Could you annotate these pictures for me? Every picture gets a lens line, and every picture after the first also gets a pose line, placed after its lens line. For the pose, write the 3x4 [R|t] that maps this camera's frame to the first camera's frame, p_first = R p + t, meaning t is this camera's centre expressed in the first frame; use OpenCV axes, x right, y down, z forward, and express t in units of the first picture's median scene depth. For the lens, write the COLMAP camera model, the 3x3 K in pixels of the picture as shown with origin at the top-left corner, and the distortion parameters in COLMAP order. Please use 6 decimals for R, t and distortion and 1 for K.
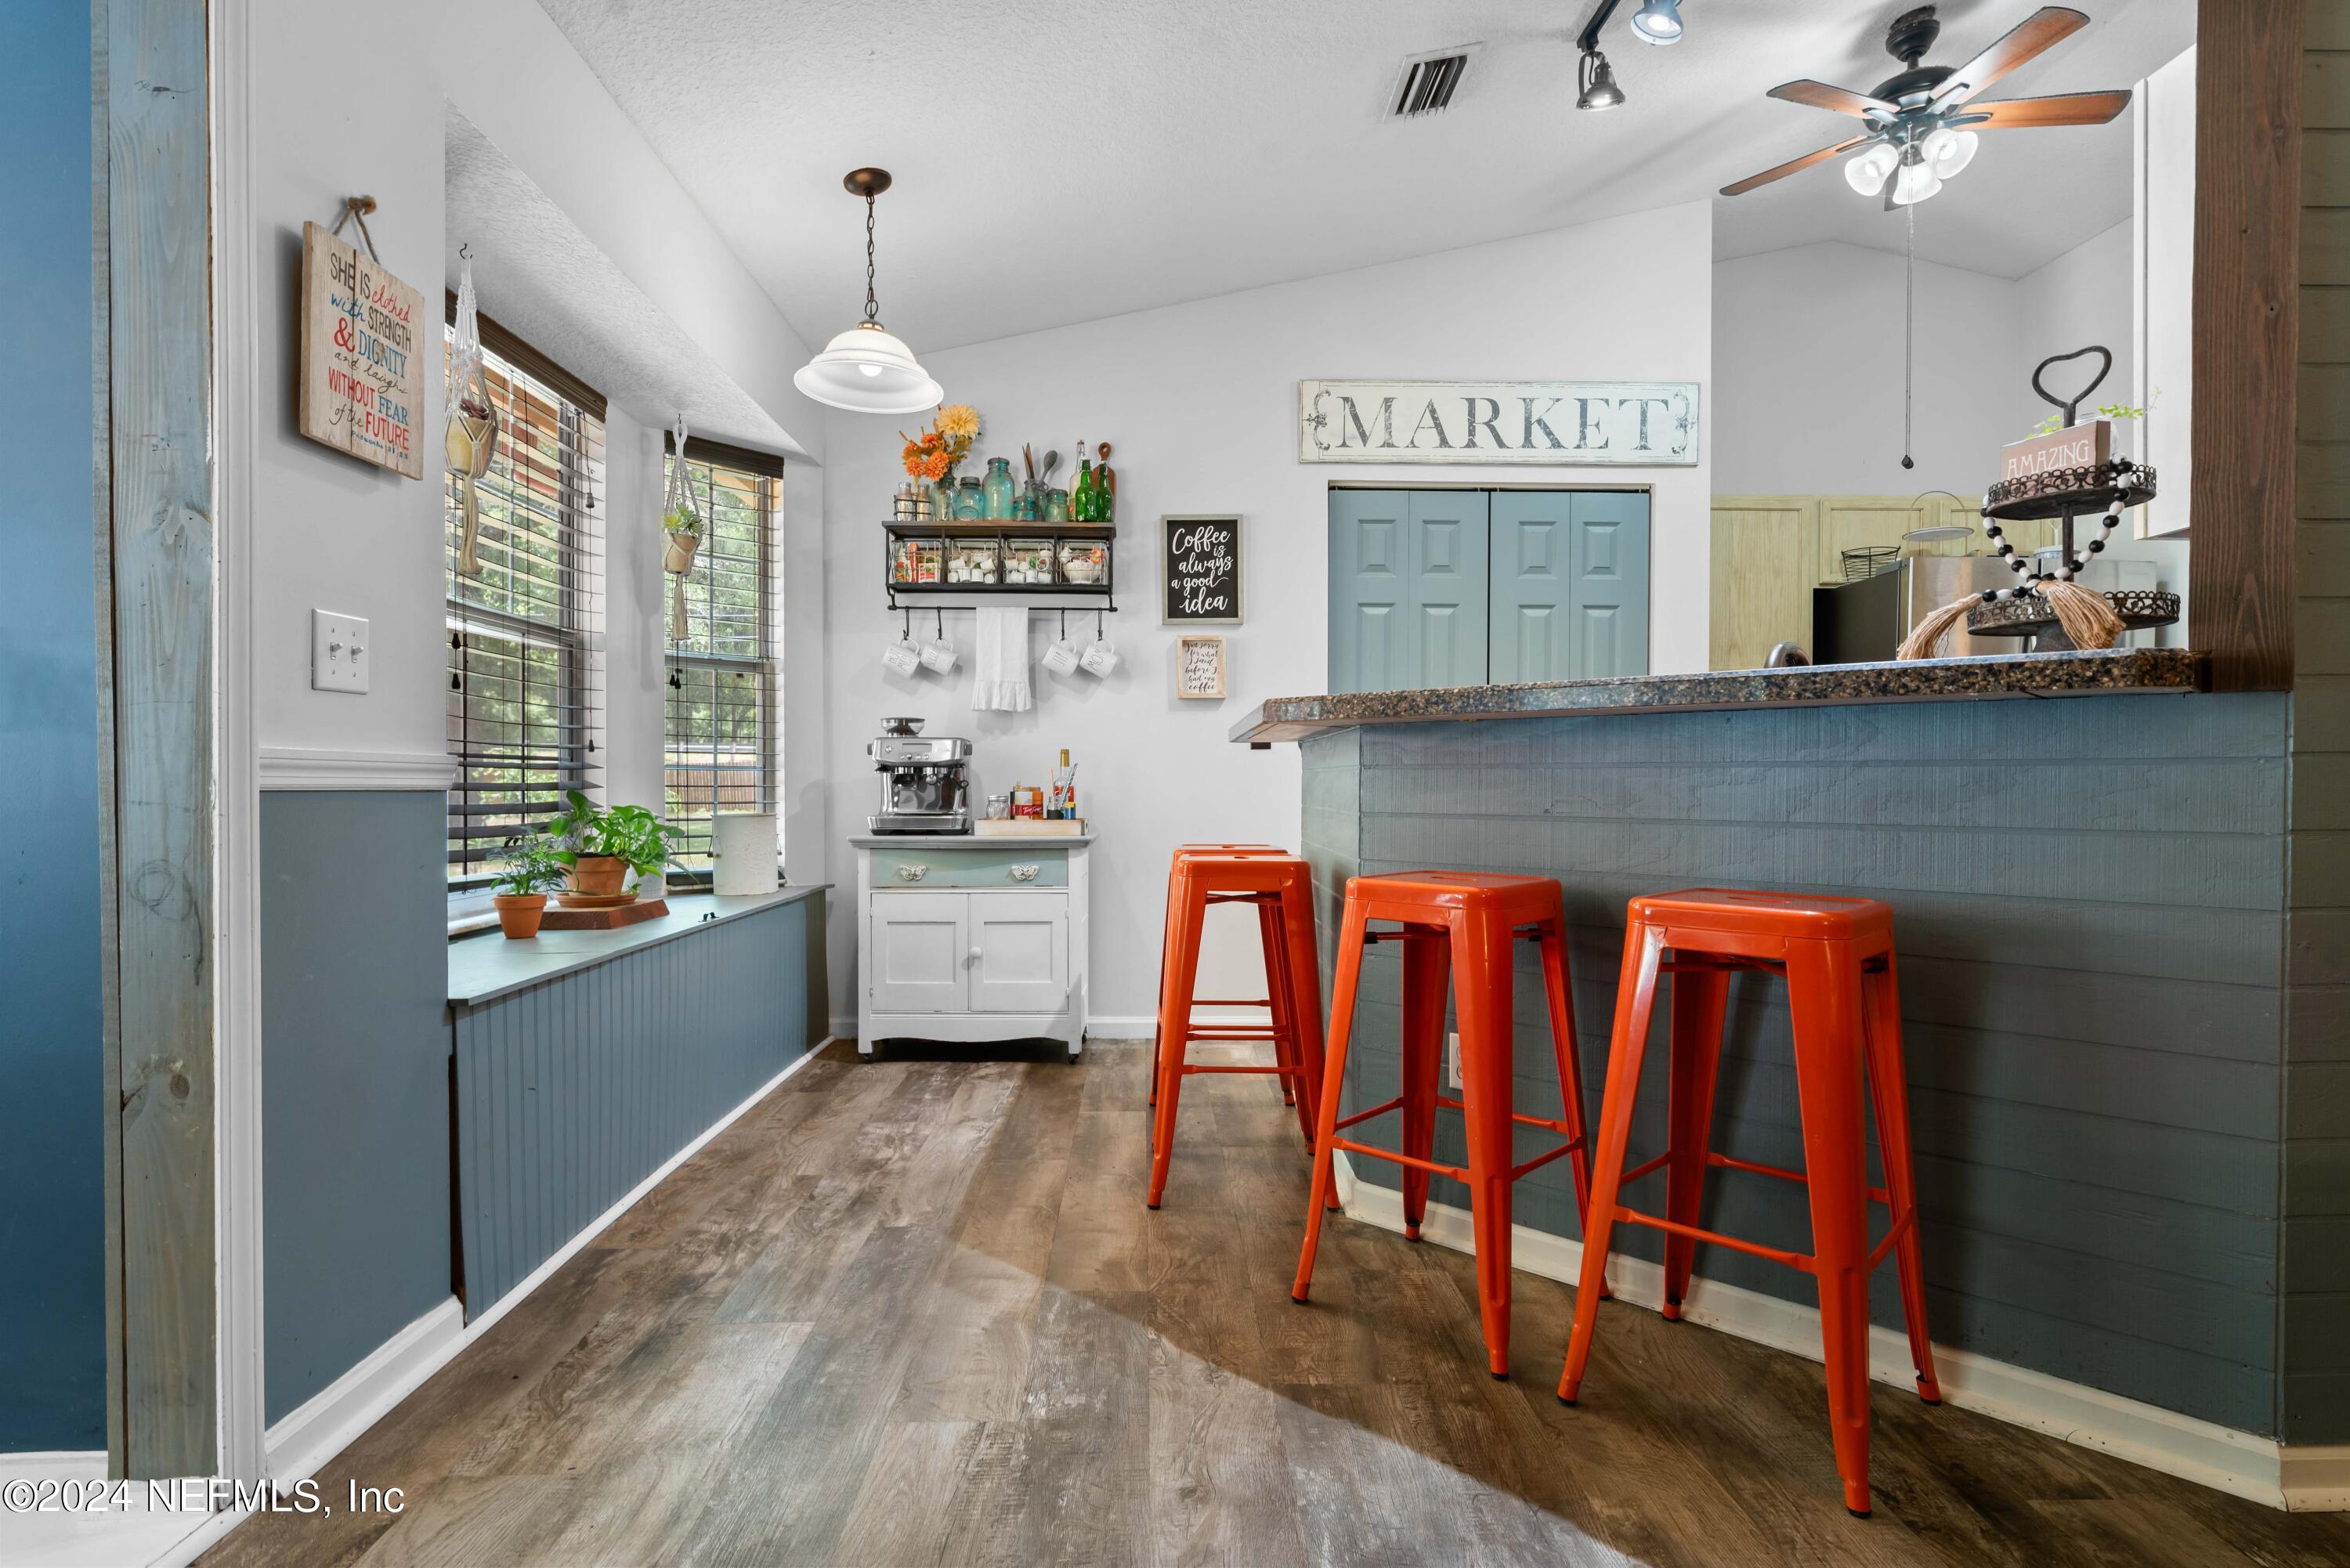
lens RADIAL K [[1174.5, 0, 1177.3], [0, 1174.5, 784.9], [0, 0, 1]] dist [0.005241, 0.000432]
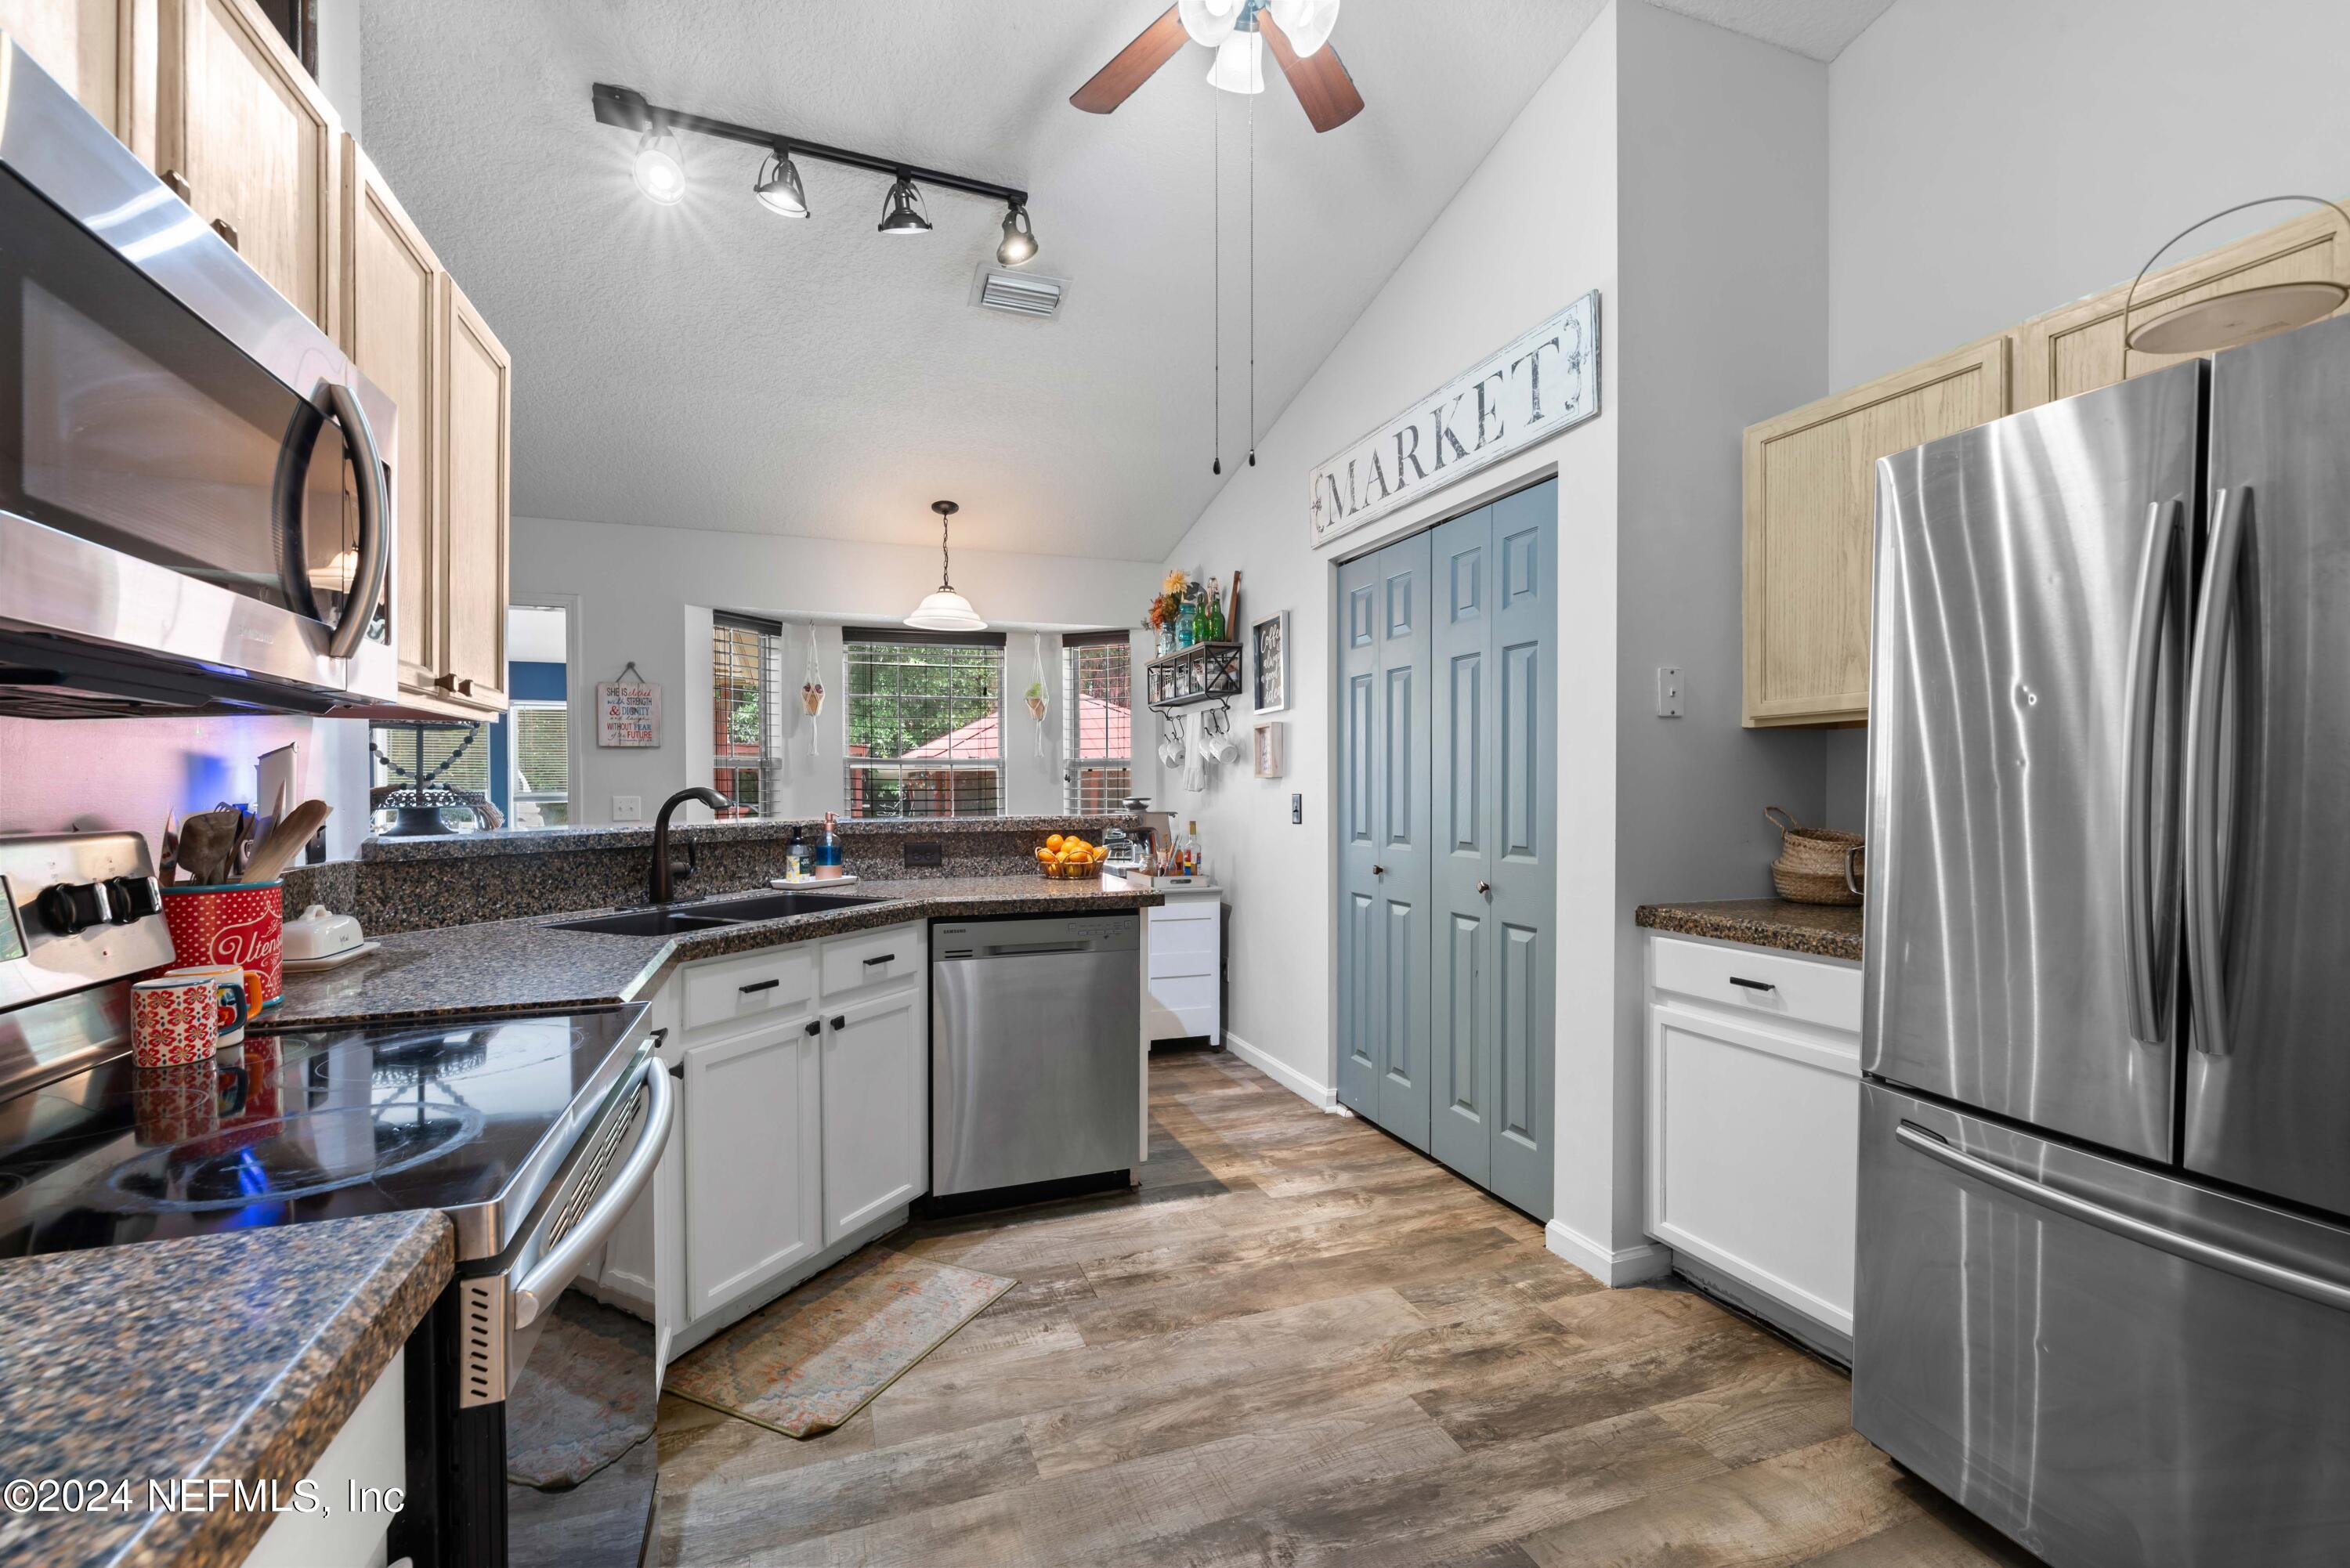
lens RADIAL K [[1004.6, 0, 1177.3], [0, 1004.6, 794.0], [0, 0, 1]] dist [-0.004751, -0.000322]
pose [[0.317087, 0.001893, -0.948395, 0.908688], [0.000473, 0.999998, 0.002154, -0.060056], [0.948396, -0.001131, 0.317085, 0.602660]]
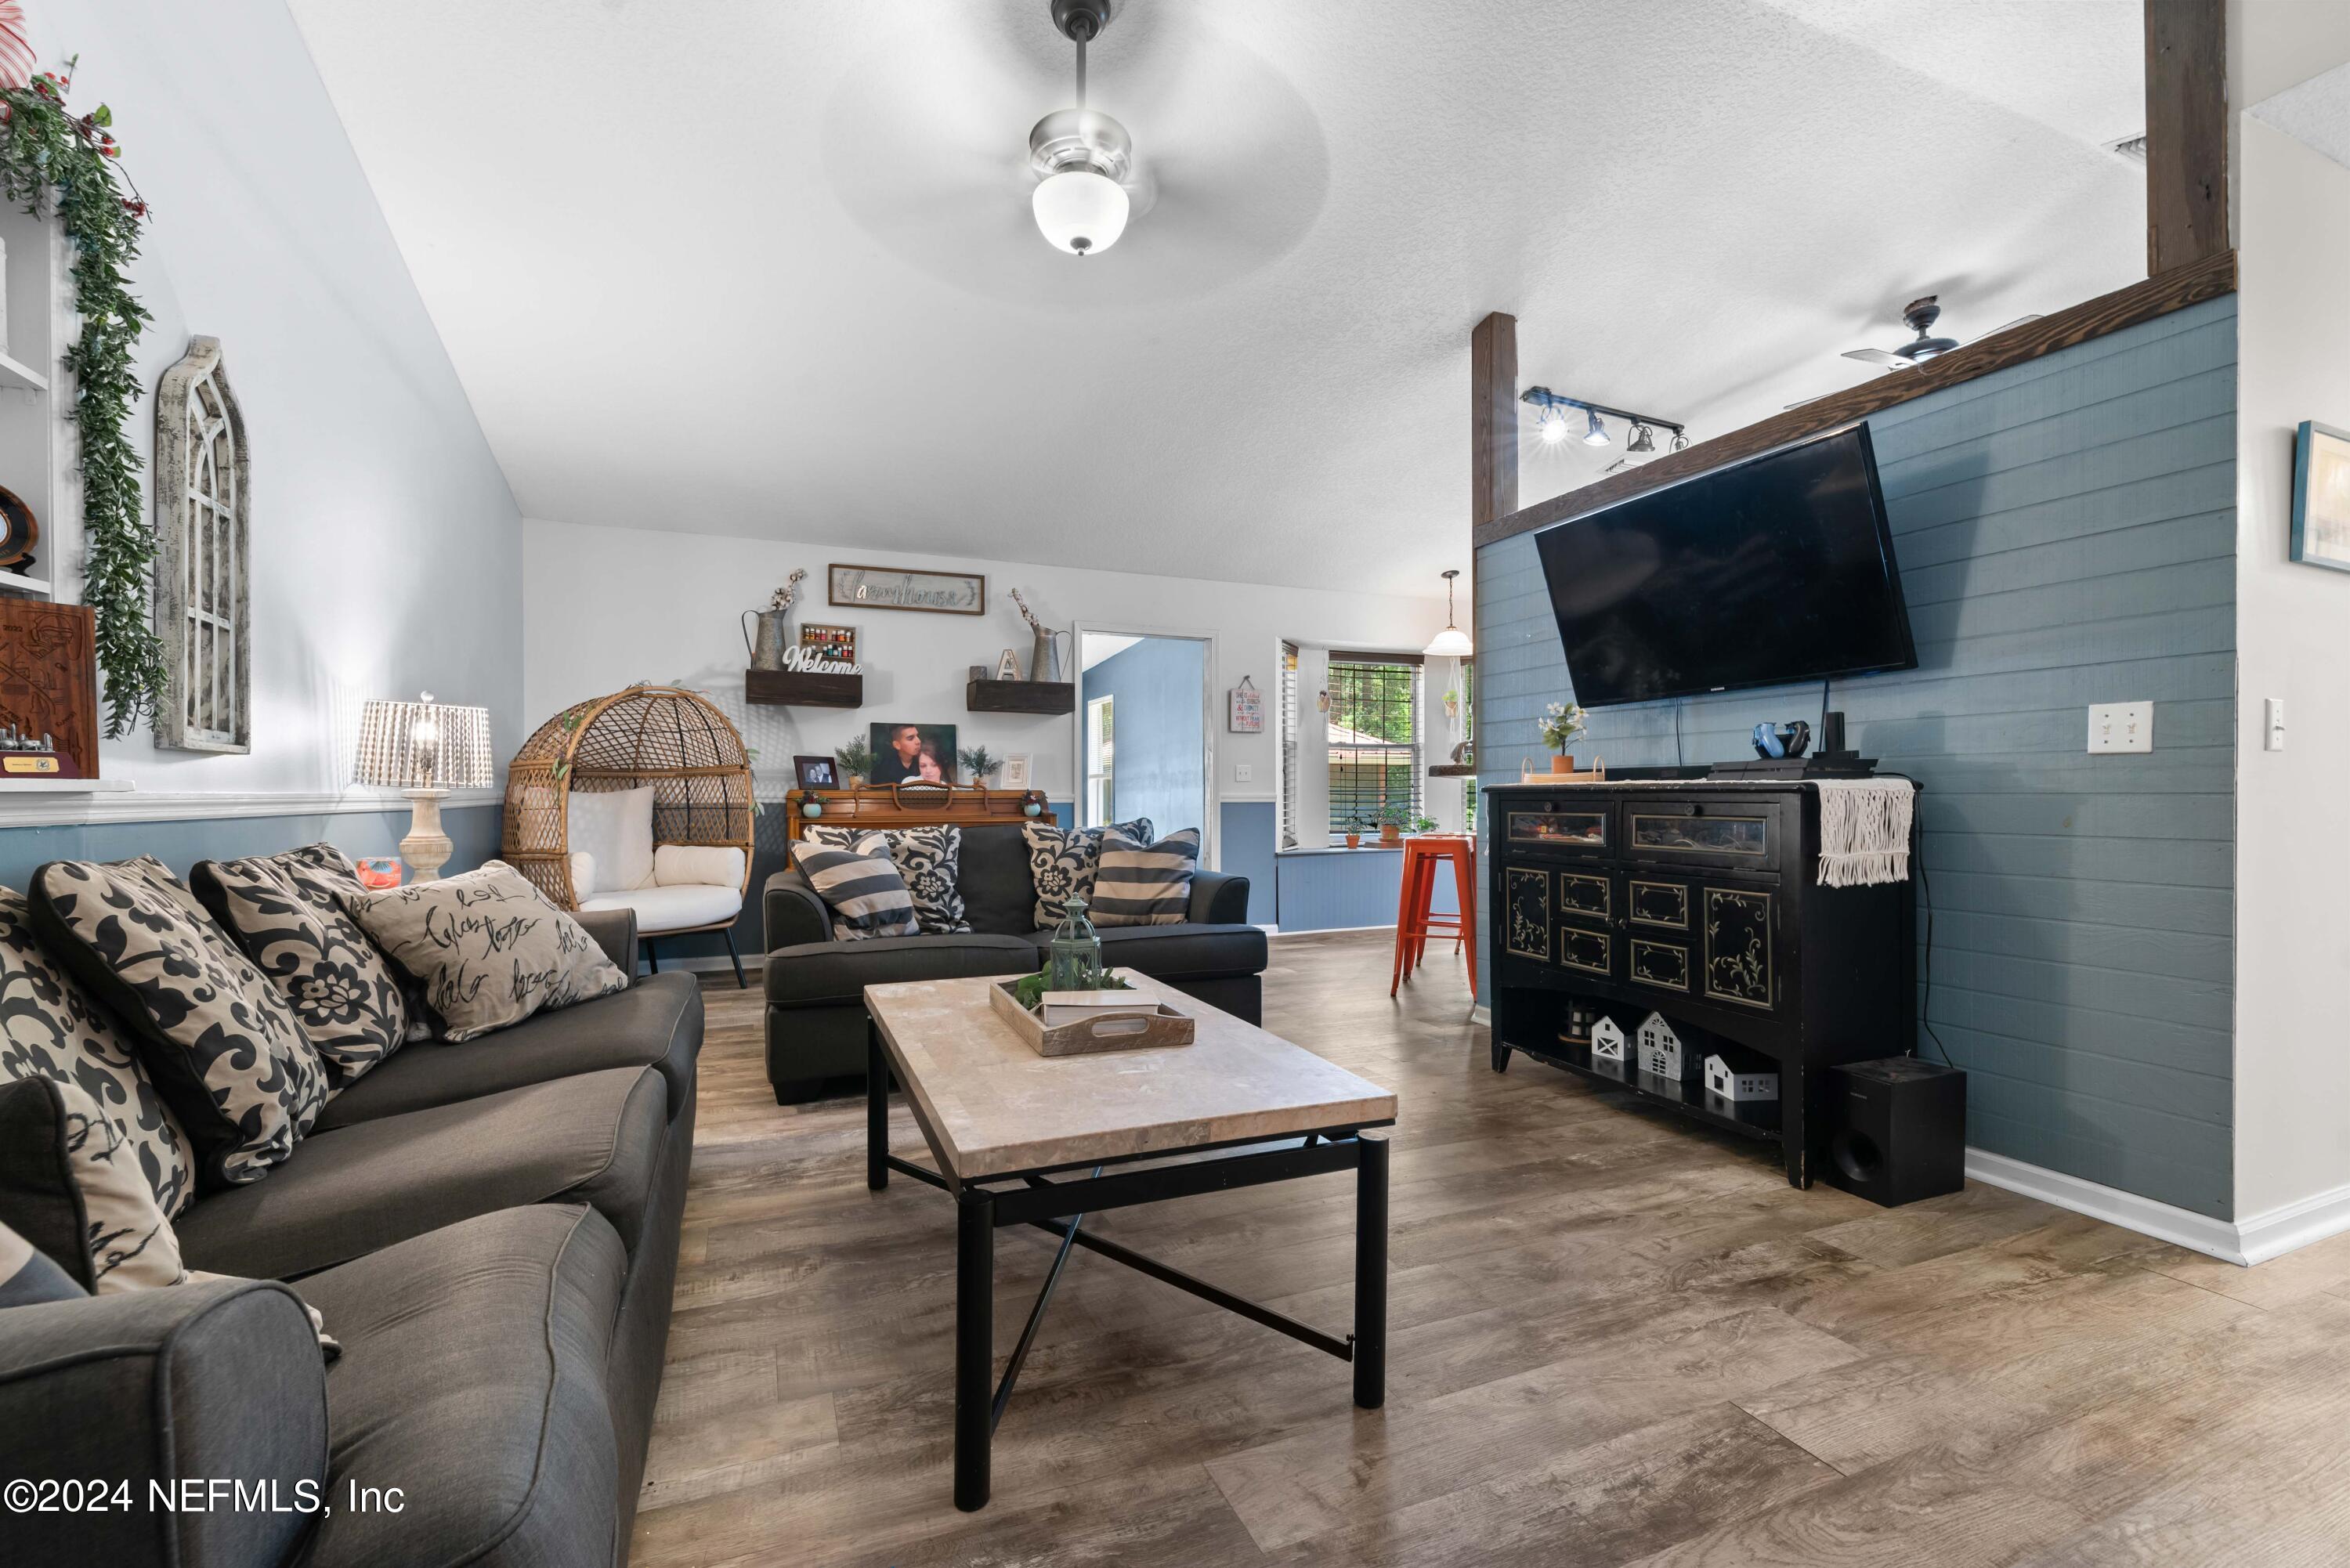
lens RADIAL K [[1004.6, 0, 1162.3], [0, 1004.6, 788.9], [0, 0, 1]] dist [-0.004751, -0.000322]
pose [[0.357880, -0.006389, -0.933746, 1.139310], [-0.001958, 0.999969, -0.007593, -0.006937], [0.933766, 0.004545, 0.357856, -0.295523]]
